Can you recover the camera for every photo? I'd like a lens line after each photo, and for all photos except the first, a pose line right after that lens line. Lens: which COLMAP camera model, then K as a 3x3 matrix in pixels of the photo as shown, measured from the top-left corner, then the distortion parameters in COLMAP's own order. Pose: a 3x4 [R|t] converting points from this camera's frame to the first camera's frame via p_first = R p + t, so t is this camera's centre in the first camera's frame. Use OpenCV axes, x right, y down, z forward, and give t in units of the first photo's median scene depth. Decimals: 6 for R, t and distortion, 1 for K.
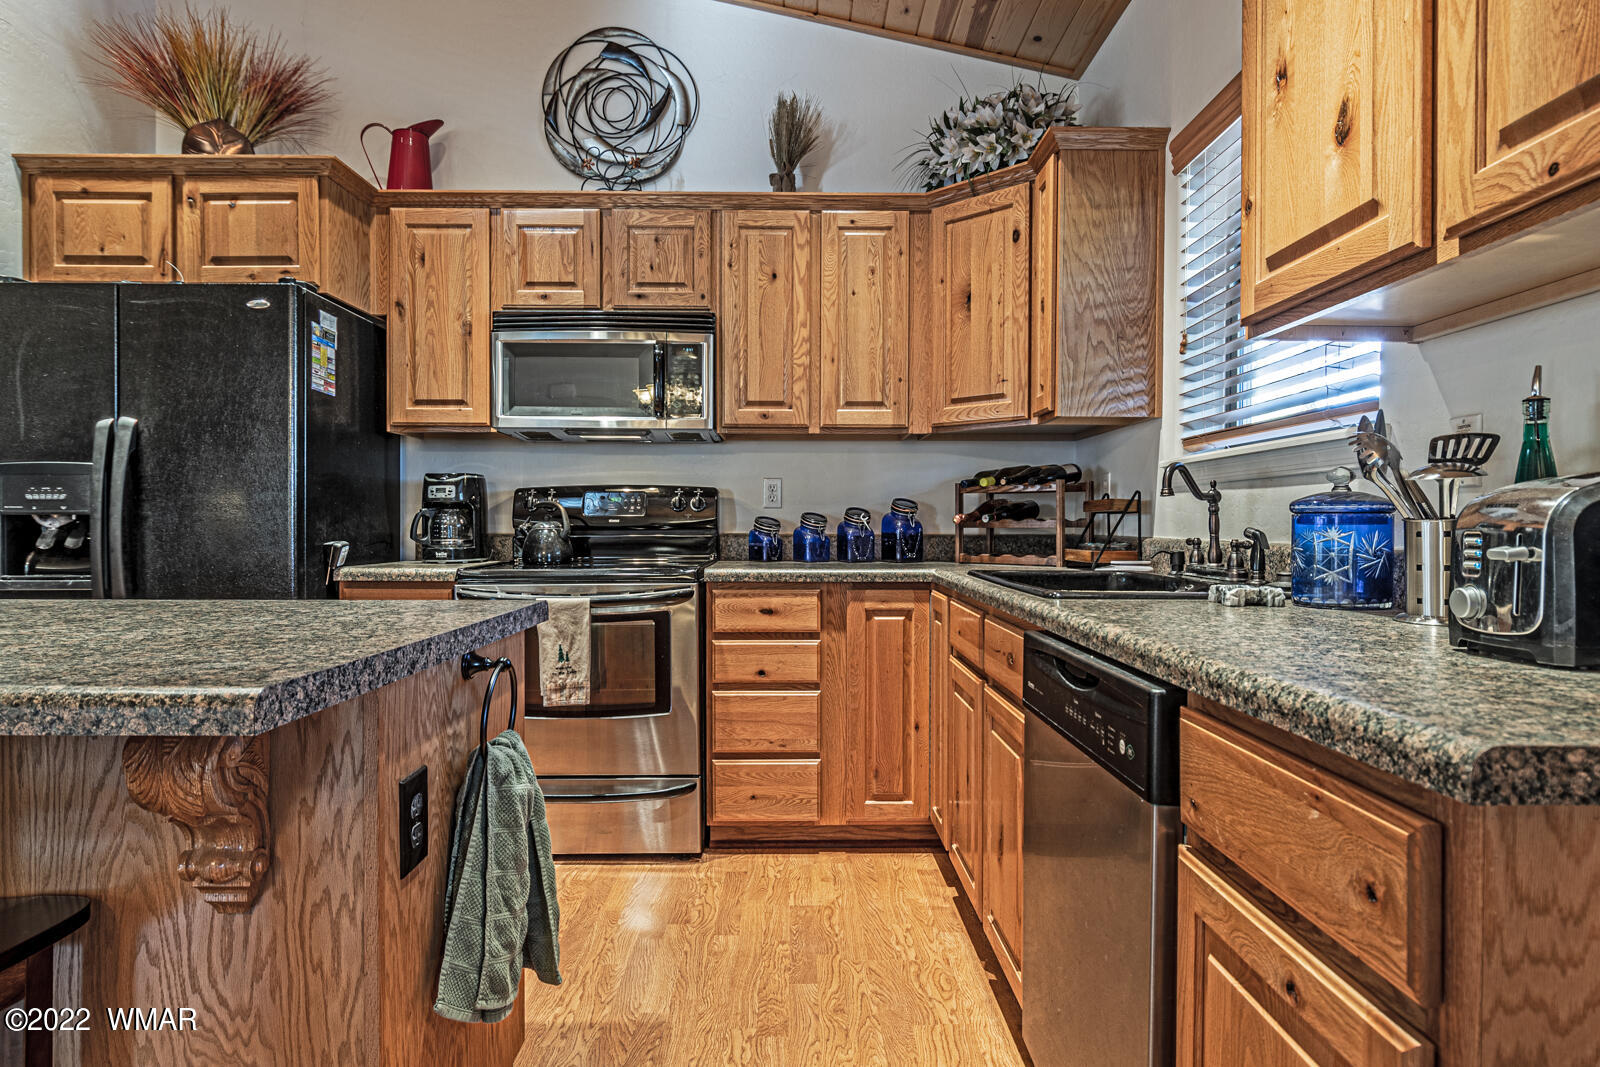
lens RADIAL K [[885.0, 0, 828.1], [0, 885.0, 531.8], [0, 0, 1]] dist [0.009468, -0.006942]
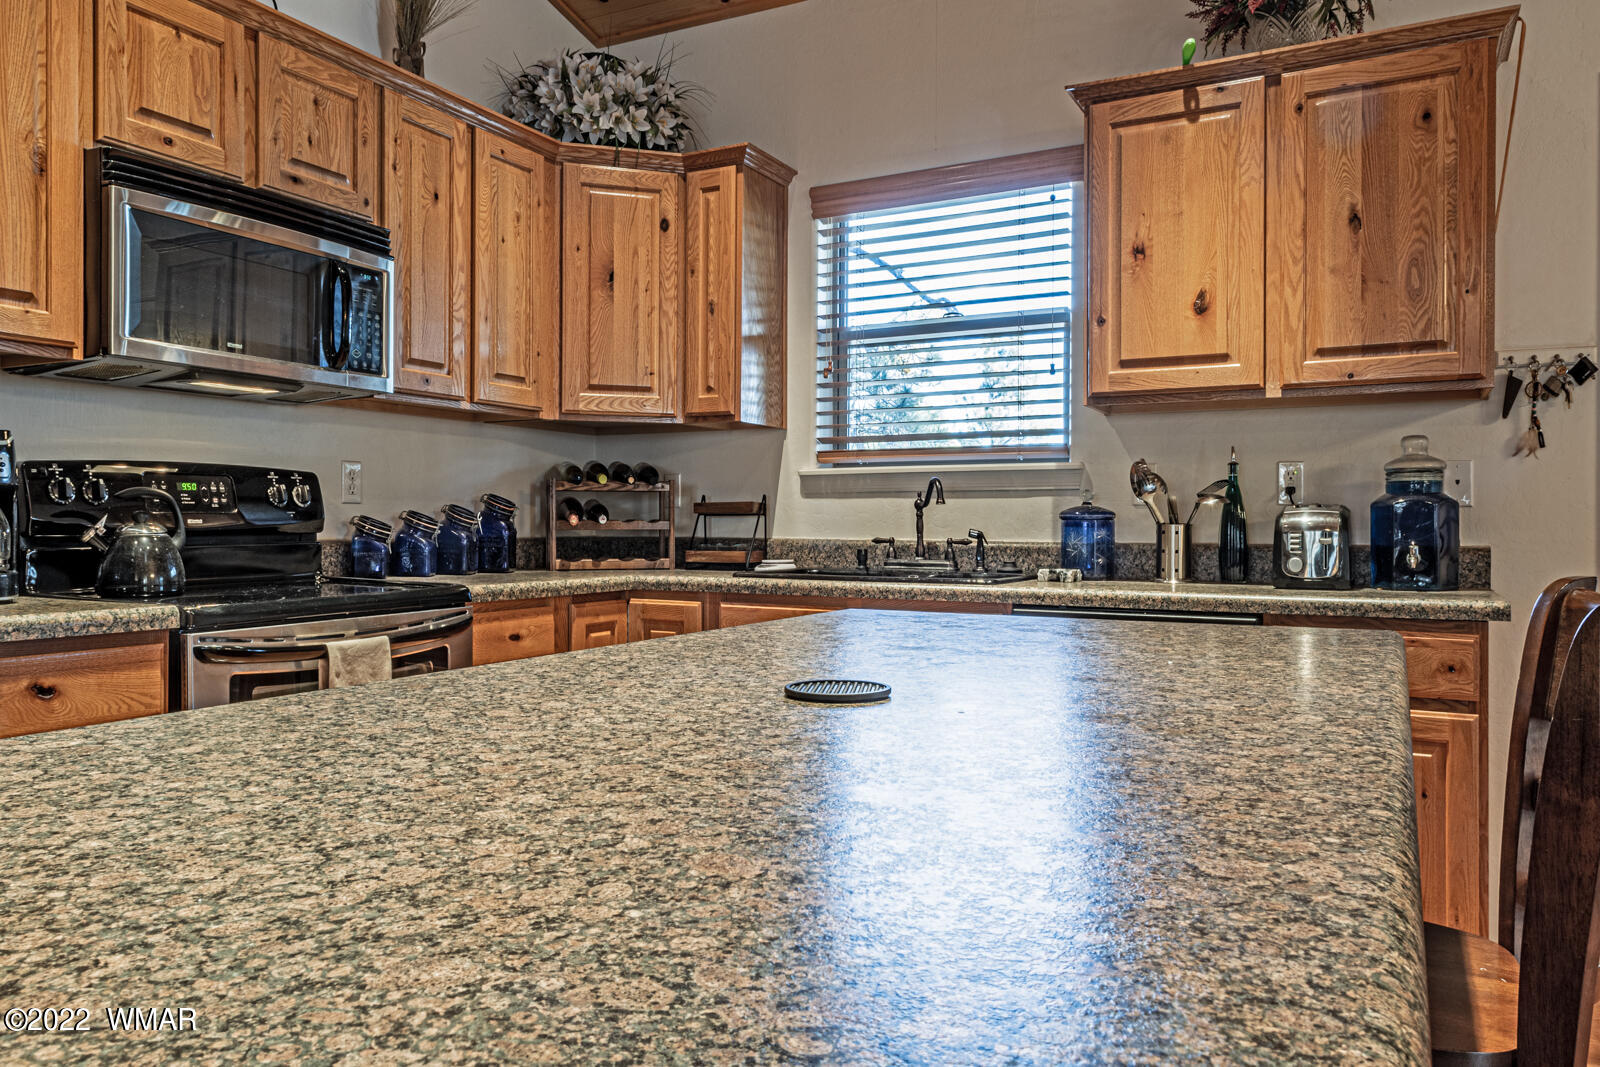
lens RADIAL K [[1212.5, 0, 791.4], [0, 1212.5, 528.0], [0, 0, 1]] dist [0.004305, -0.000349]
pose [[0.460811, -0.003614, 0.887491, -0.848895], [0.006003, 0.999982, 0.000956, -0.006271], [-0.887478, 0.004887, 0.460824, 0.262176]]
